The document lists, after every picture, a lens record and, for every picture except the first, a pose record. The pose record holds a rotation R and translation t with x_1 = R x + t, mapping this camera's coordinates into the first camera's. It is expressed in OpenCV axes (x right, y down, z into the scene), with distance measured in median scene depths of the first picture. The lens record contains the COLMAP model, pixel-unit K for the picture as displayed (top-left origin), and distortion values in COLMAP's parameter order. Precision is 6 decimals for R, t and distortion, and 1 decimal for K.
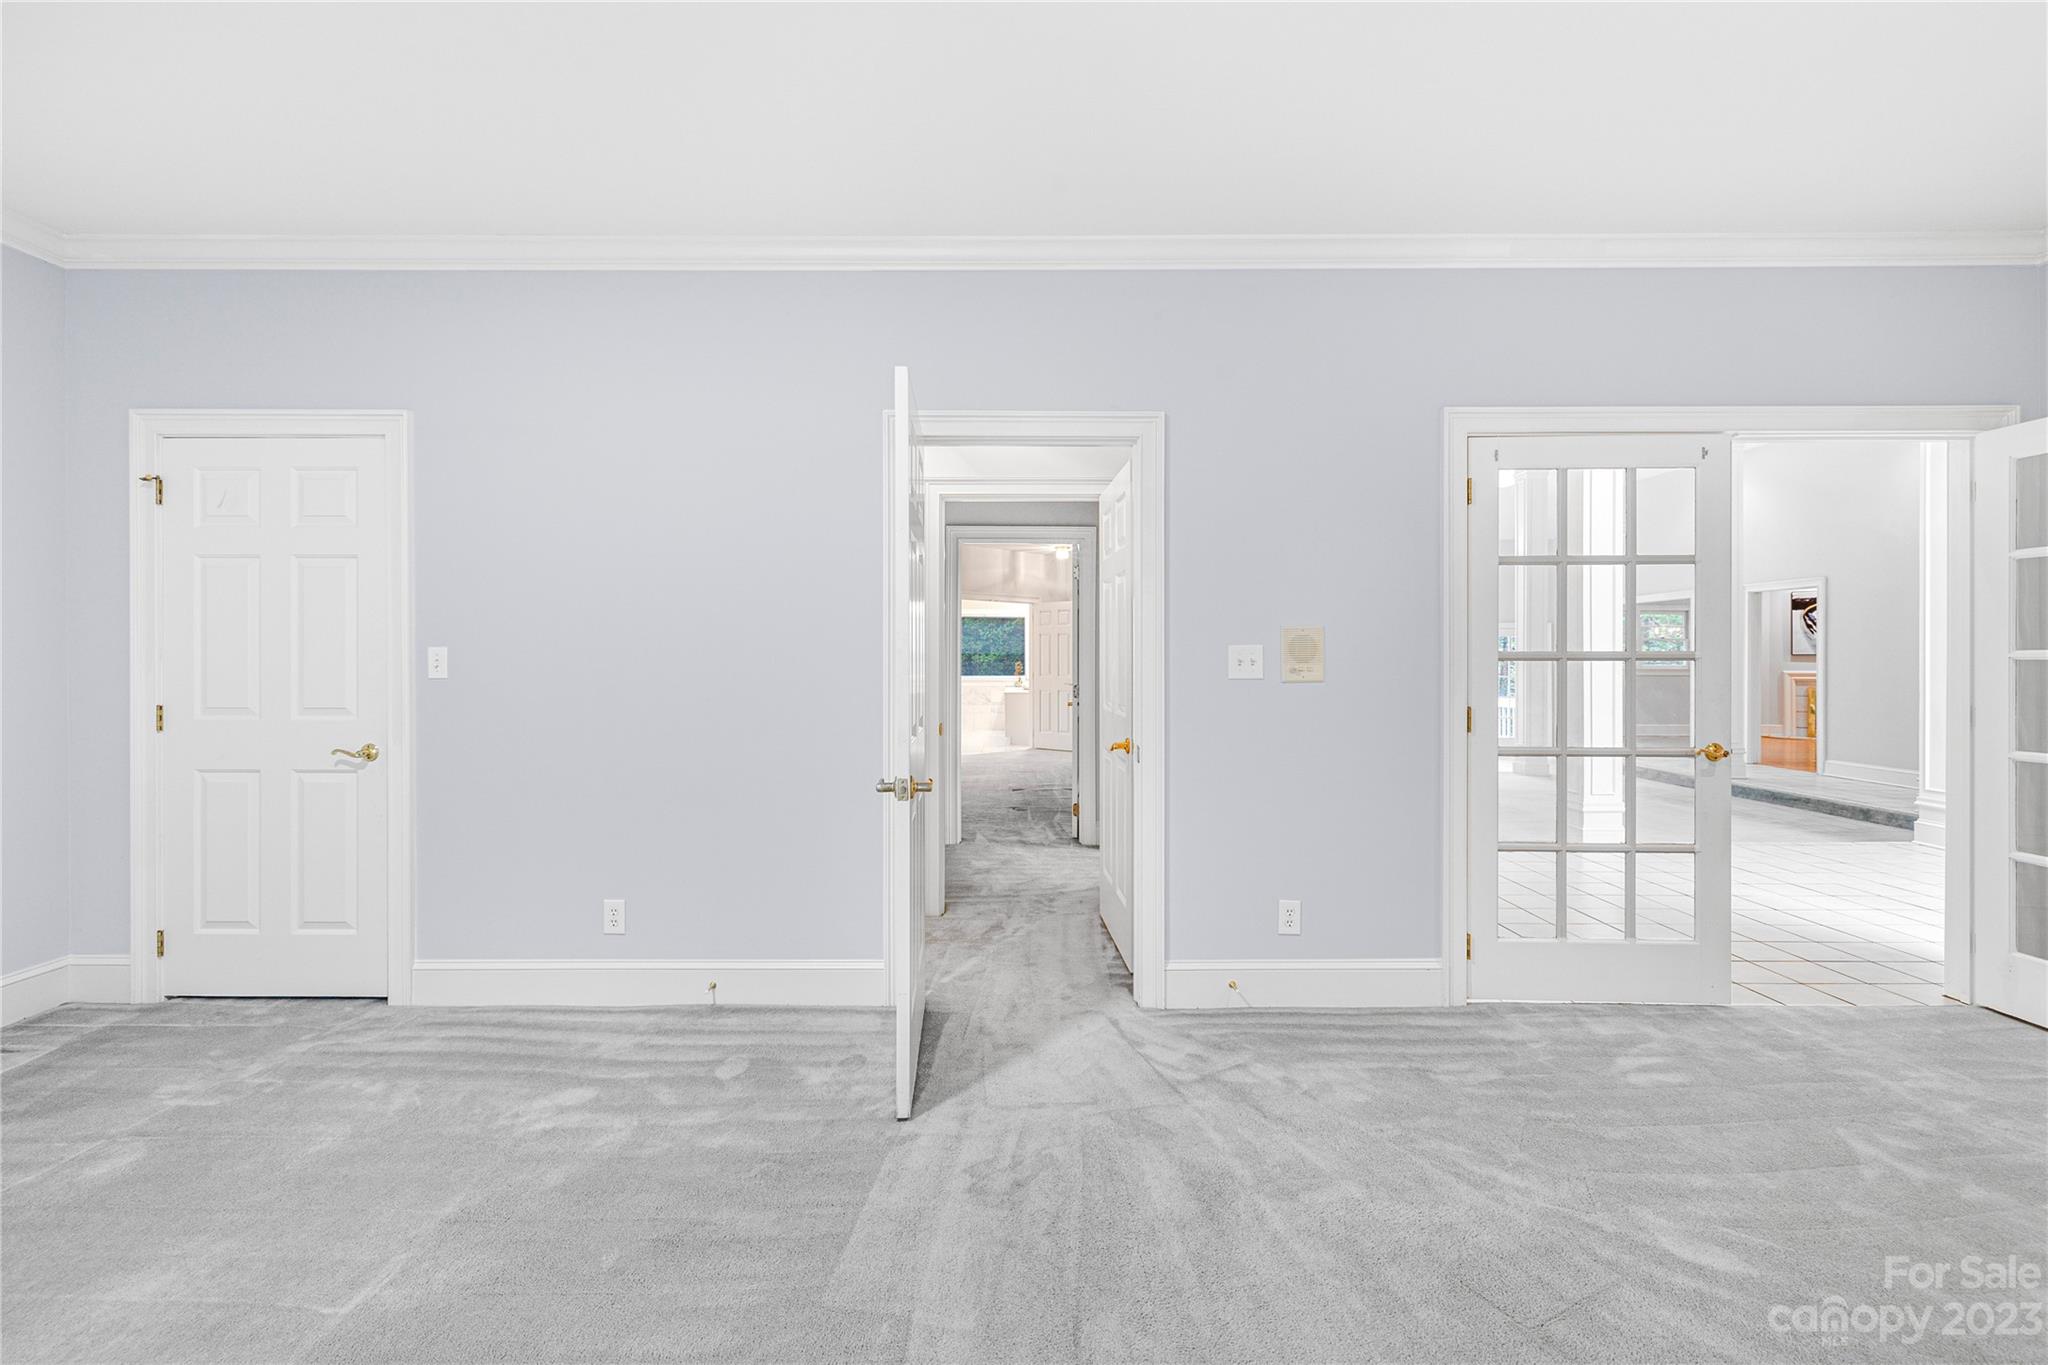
lens RADIAL K [[892.7, 0, 1022.4], [0, 892.7, 670.6], [0, 0, 1]] dist [0.004978, -0.000244]
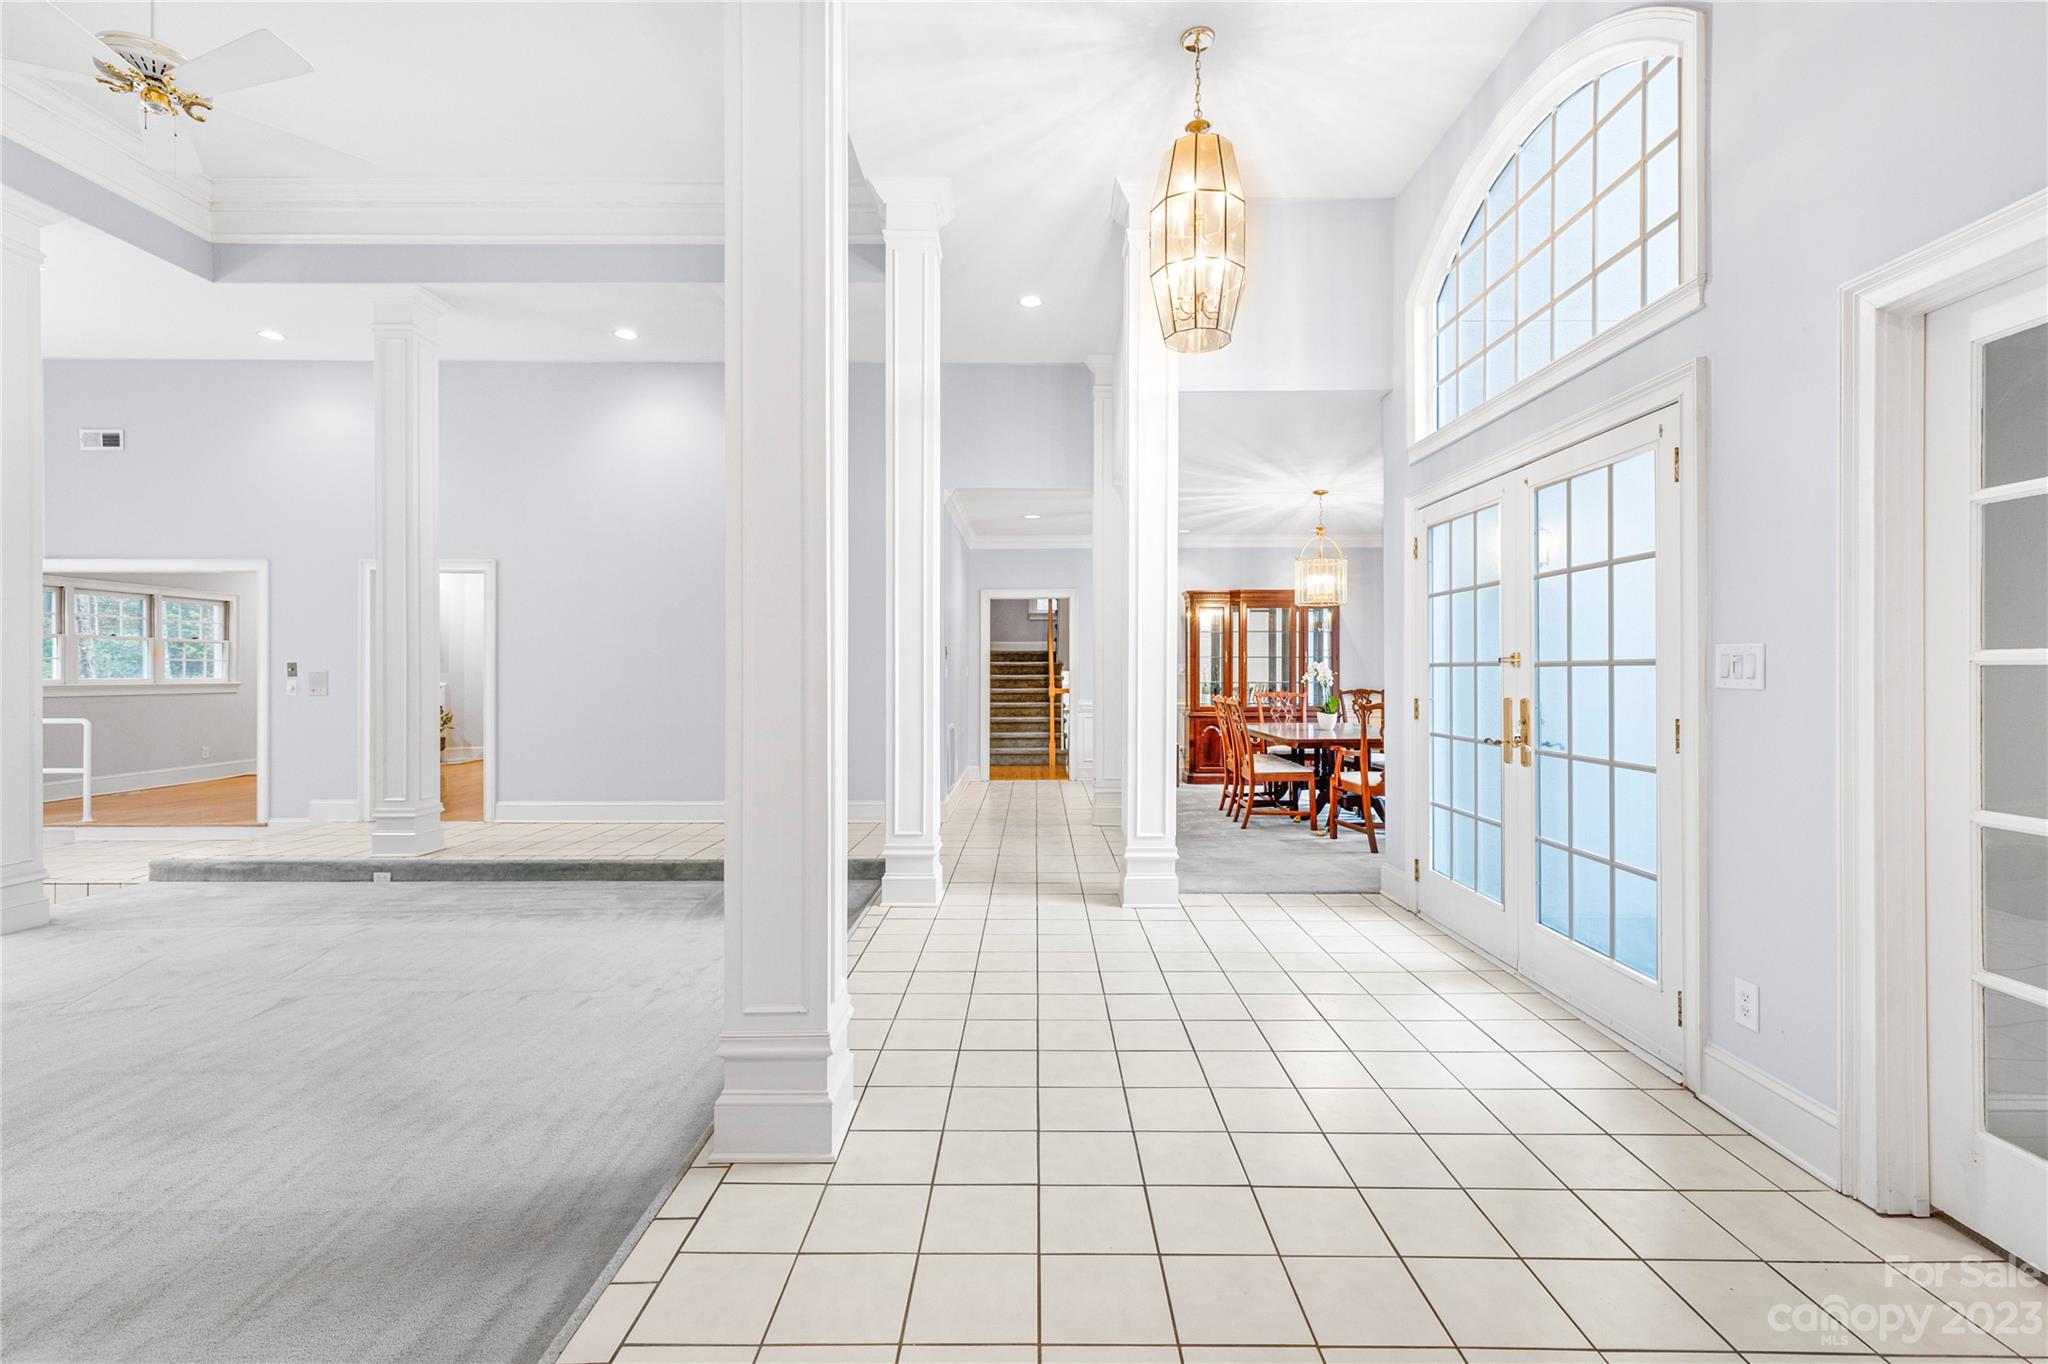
lens RADIAL K [[892.7, 0, 1022.4], [0, 892.7, 670.1], [0, 0, 1]] dist [0.004978, -0.000244]
pose [[0.021260, 0.000436, 0.999774, 0.135243], [0.010835, 0.999941, -0.000666, -0.004927], [-0.999715, 0.010847, 0.021254, 0.487170]]
